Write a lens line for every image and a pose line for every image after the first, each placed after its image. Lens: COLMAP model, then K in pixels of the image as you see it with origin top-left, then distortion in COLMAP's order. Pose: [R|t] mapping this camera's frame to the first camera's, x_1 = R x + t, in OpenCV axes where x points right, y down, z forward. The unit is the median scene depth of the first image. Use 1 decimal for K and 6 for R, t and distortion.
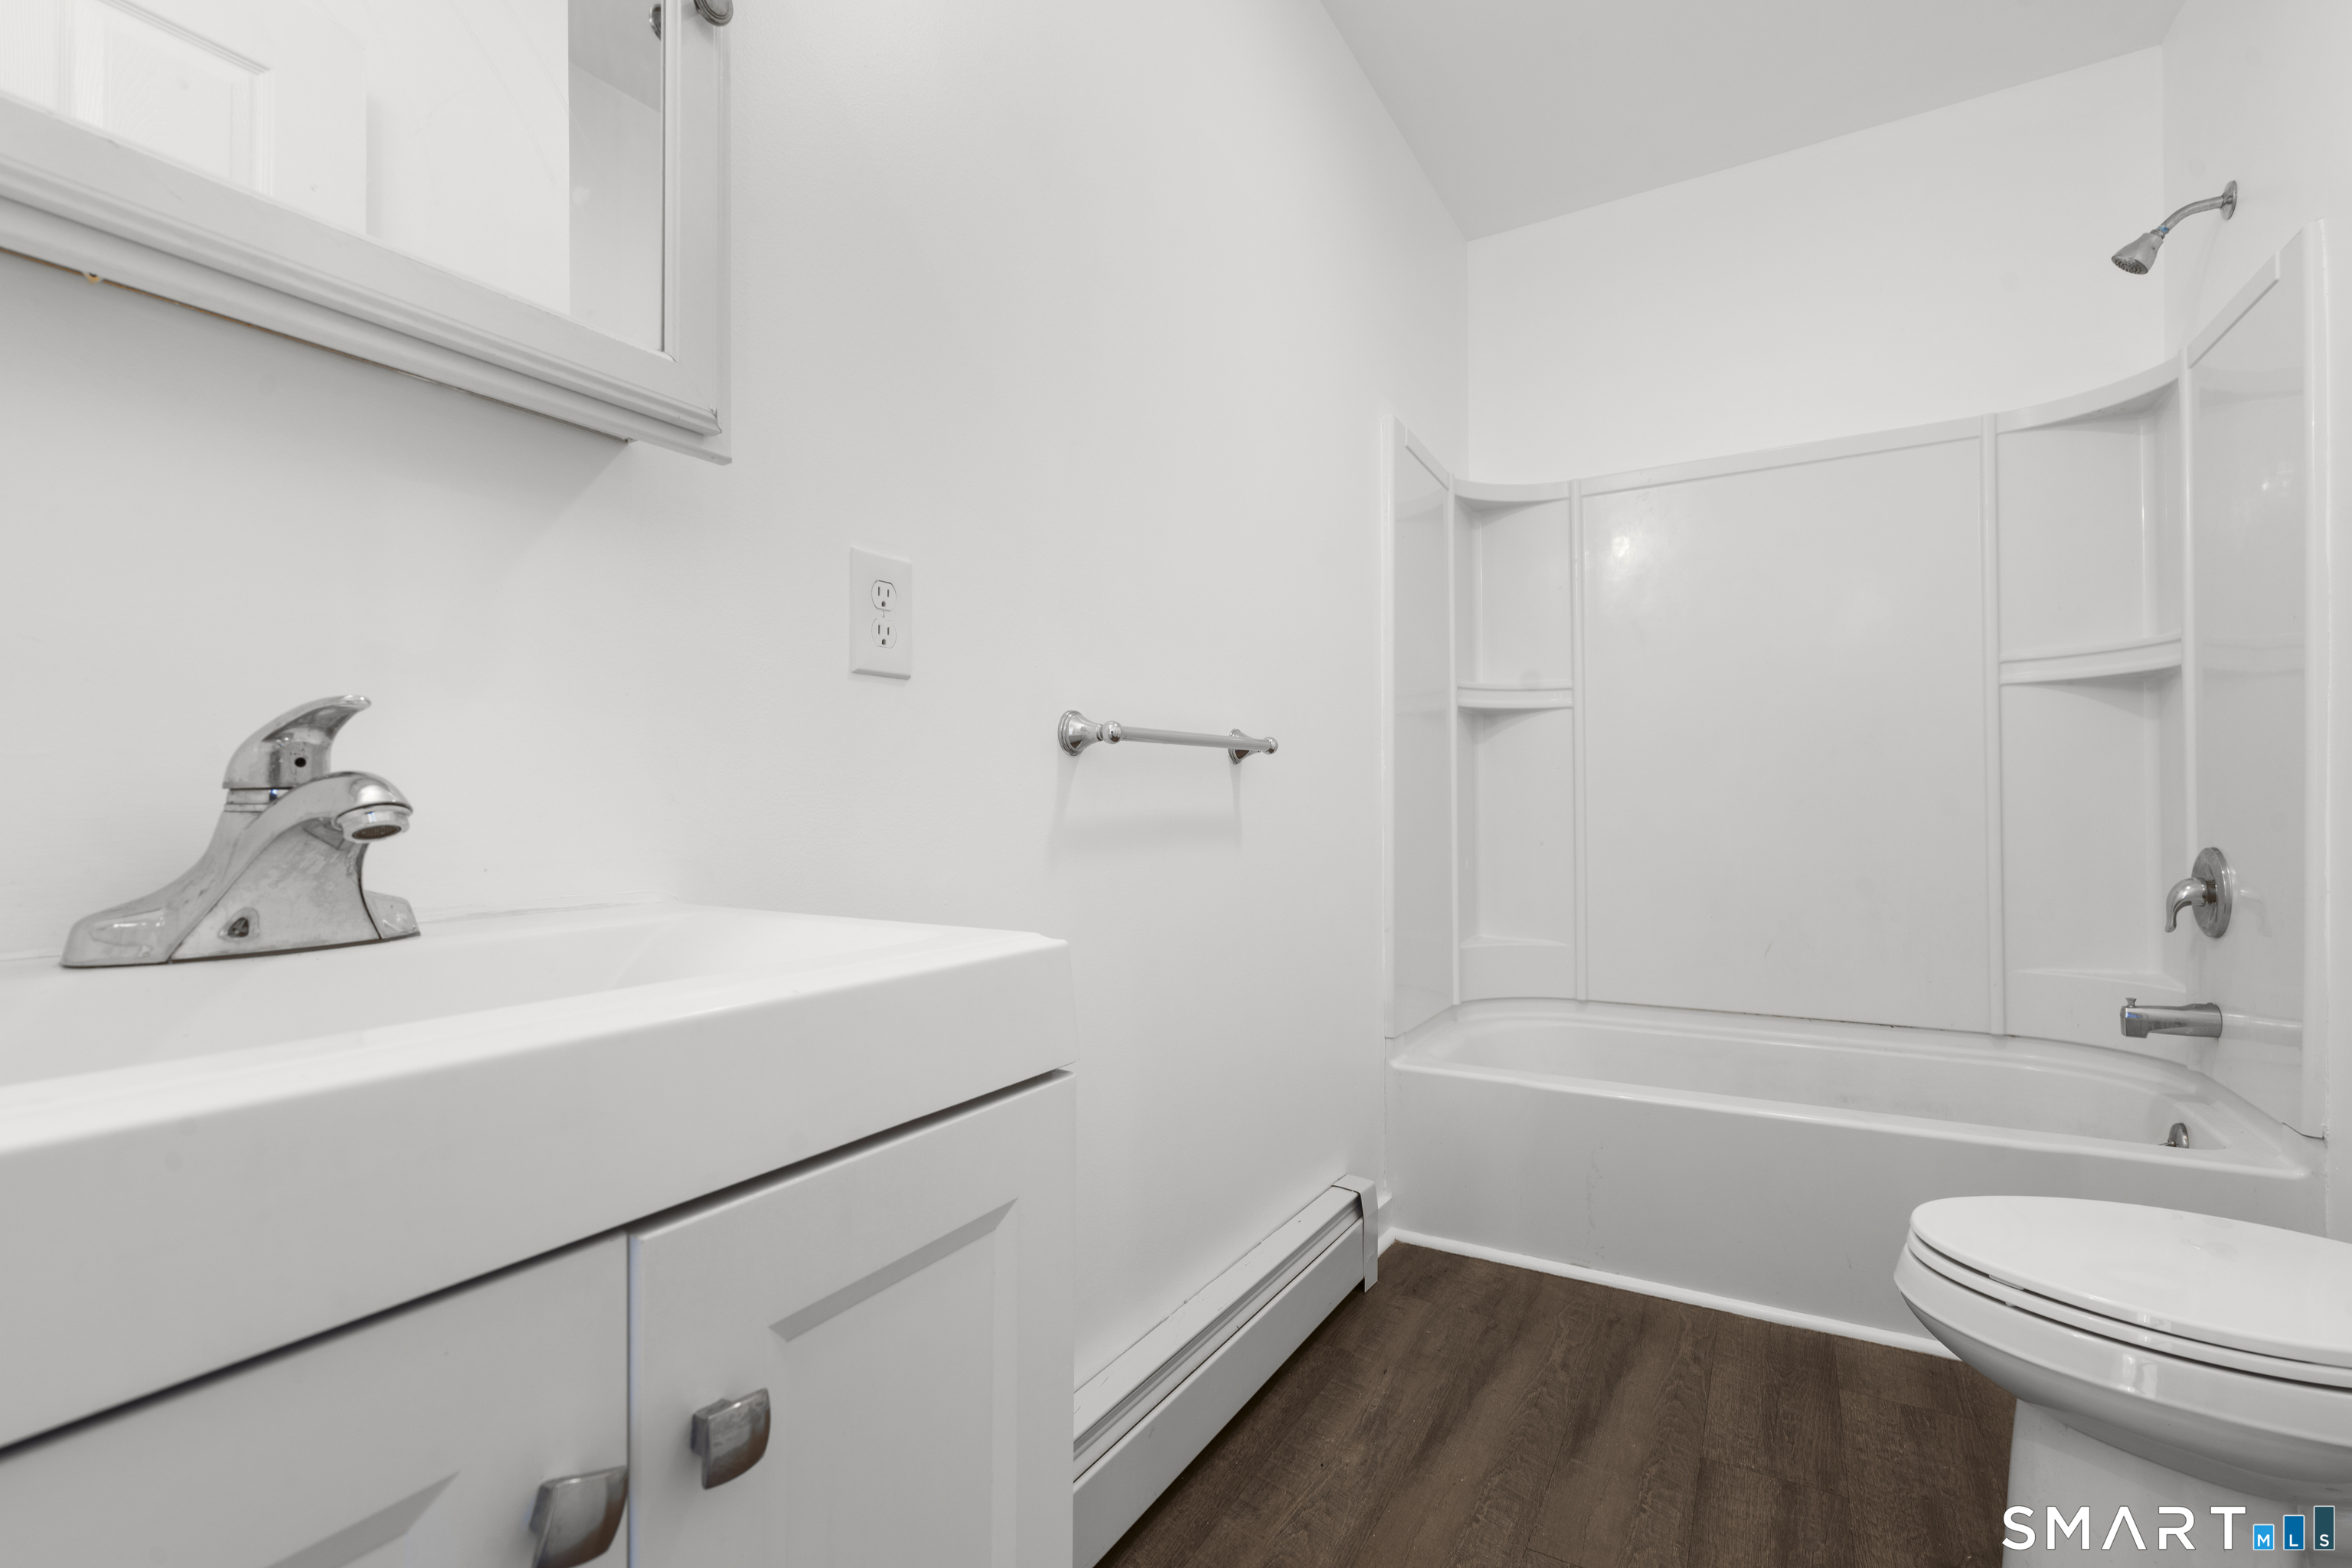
lens RADIAL K [[1053.7, 0, 1167.4], [0, 1053.7, 801.0], [0, 0, 1]] dist [-0.007179, 0.006019]
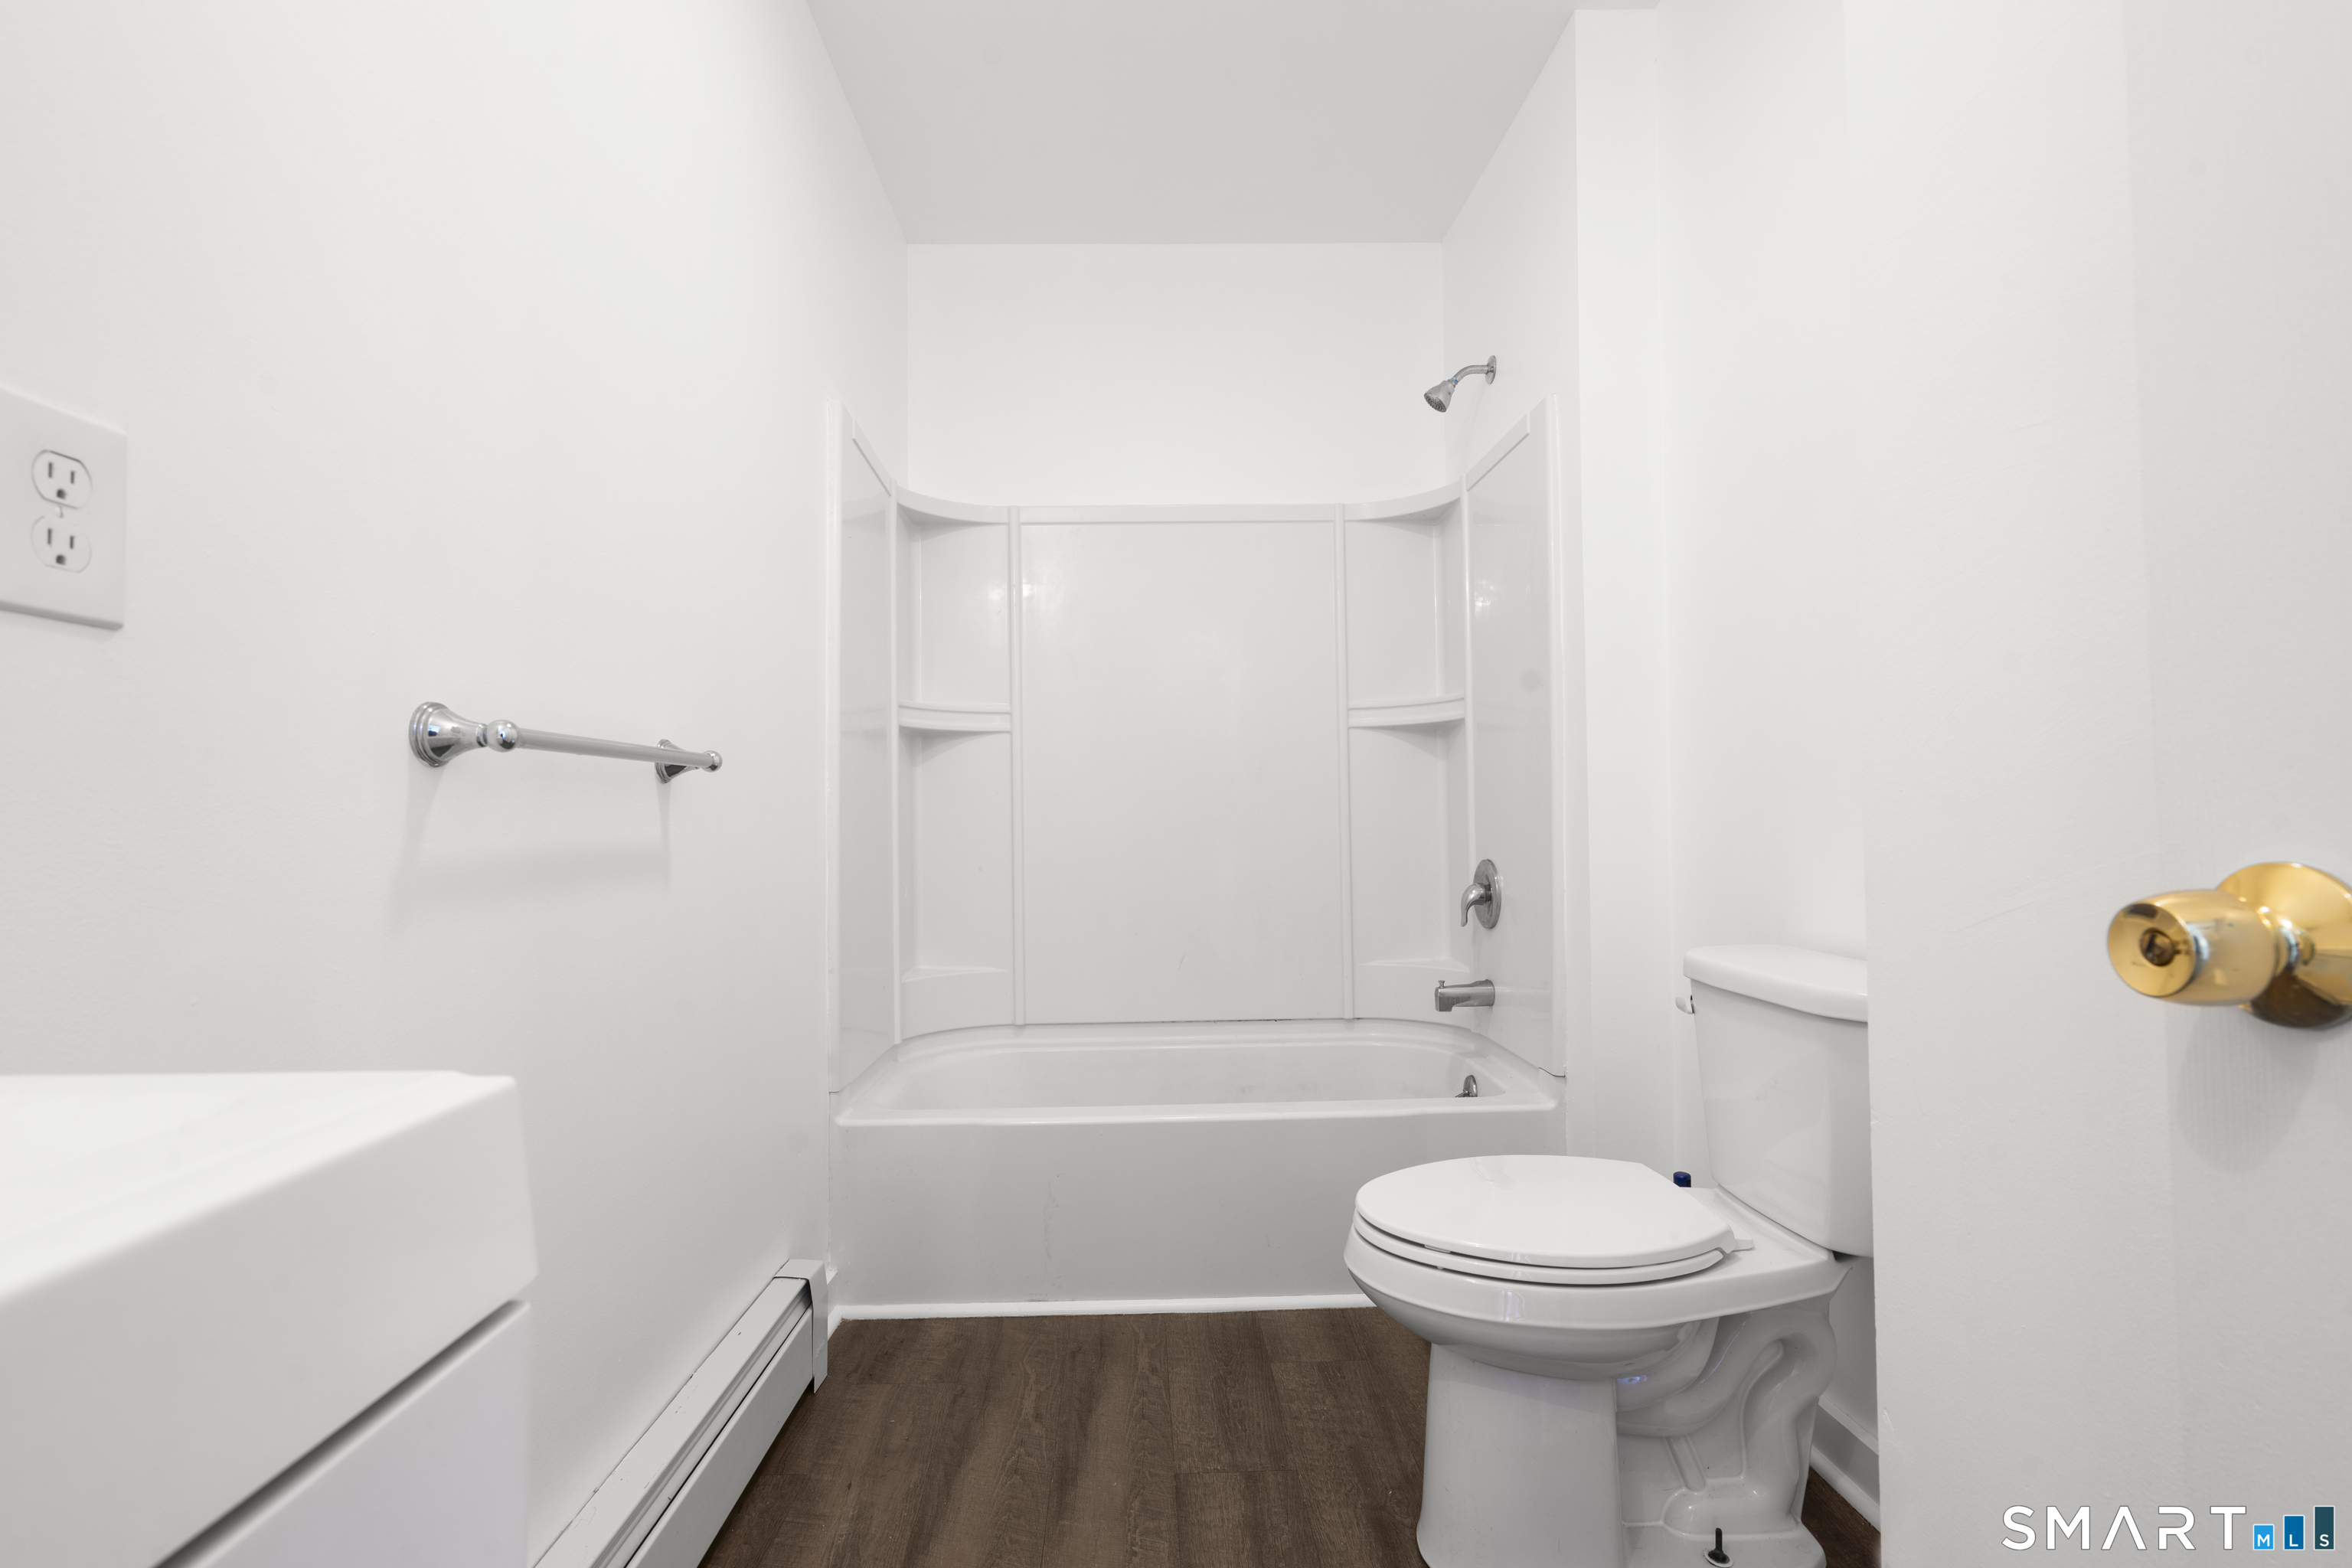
lens RADIAL K [[1053.7, 0, 1167.4], [0, 1053.7, 801.0], [0, 0, 1]] dist [-0.007179, 0.006019]
pose [[0.844618, 0.007240, 0.535320, -0.037299], [0.004494, 0.999777, -0.020612, -0.002894], [-0.535350, 0.019815, 0.844398, 0.109903]]
